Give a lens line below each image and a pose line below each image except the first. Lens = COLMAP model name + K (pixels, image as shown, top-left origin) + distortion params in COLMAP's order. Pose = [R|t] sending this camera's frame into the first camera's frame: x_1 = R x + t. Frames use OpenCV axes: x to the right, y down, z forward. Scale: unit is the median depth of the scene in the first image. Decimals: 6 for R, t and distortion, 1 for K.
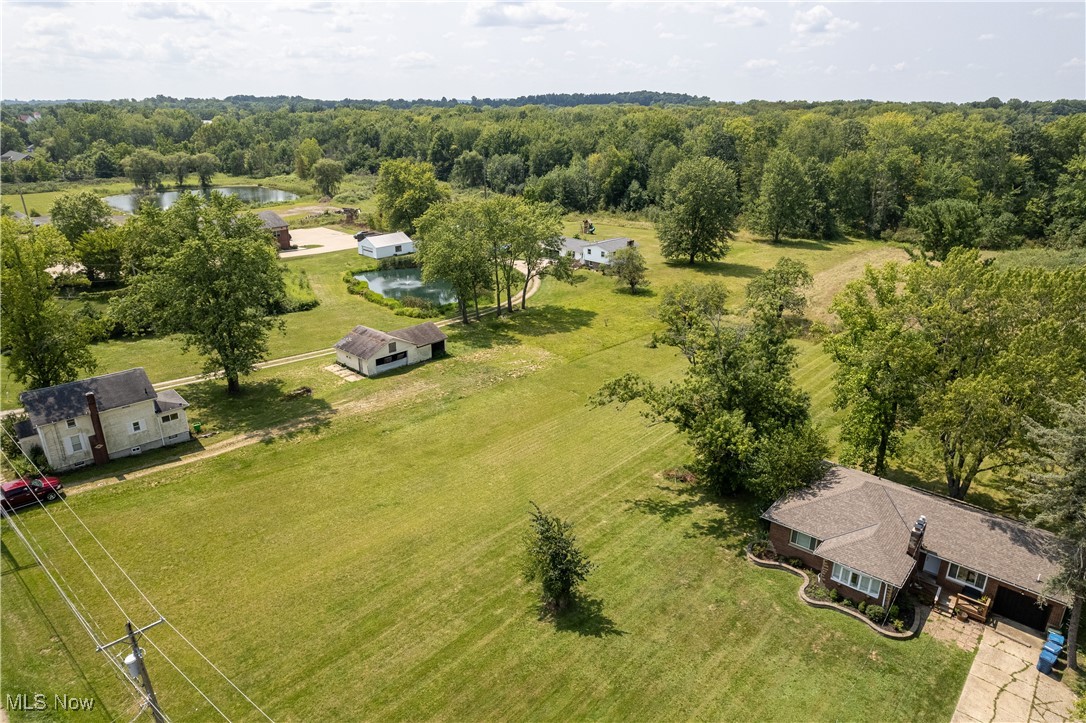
lens RADIAL K [[727.4, 0, 545.5], [0, 727.4, 361.7], [0, 0, 1]] dist [-0.021152, 0.018810]
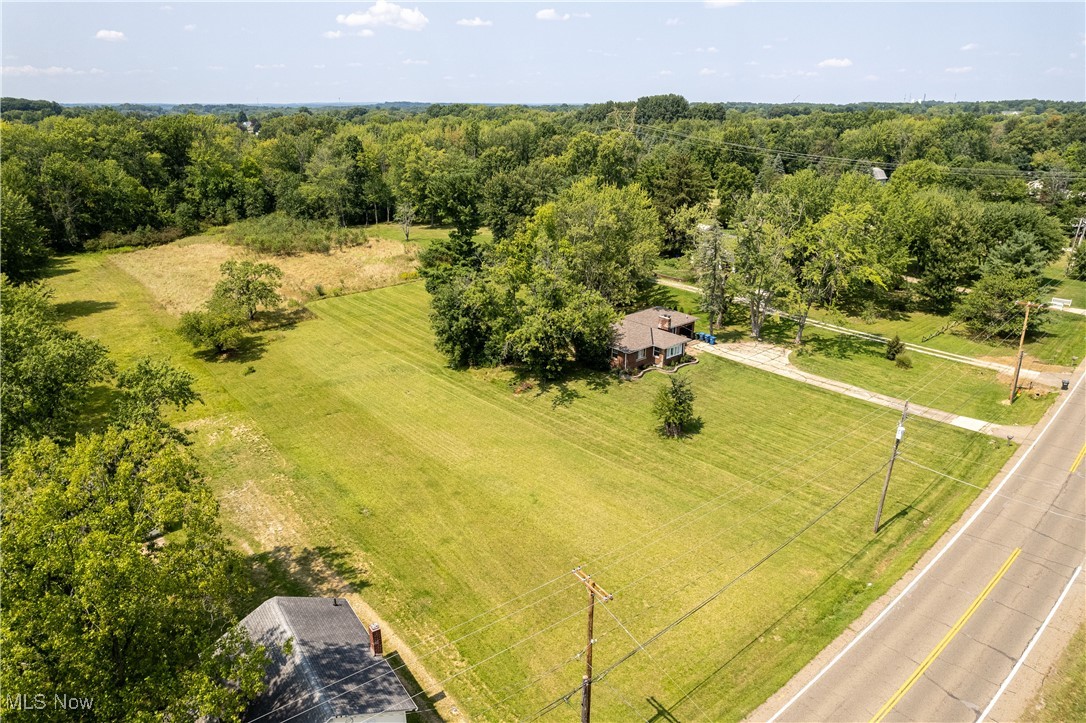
lens RADIAL K [[727.4, 0, 543.8], [0, 727.4, 361.8], [0, 0, 1]] dist [-0.021152, 0.018810]
pose [[0.099575, -0.340415, 0.934988, -1.098032], [0.337486, 0.895514, 0.290101, -0.278197], [-0.936049, 0.286658, 0.204056, 0.676100]]
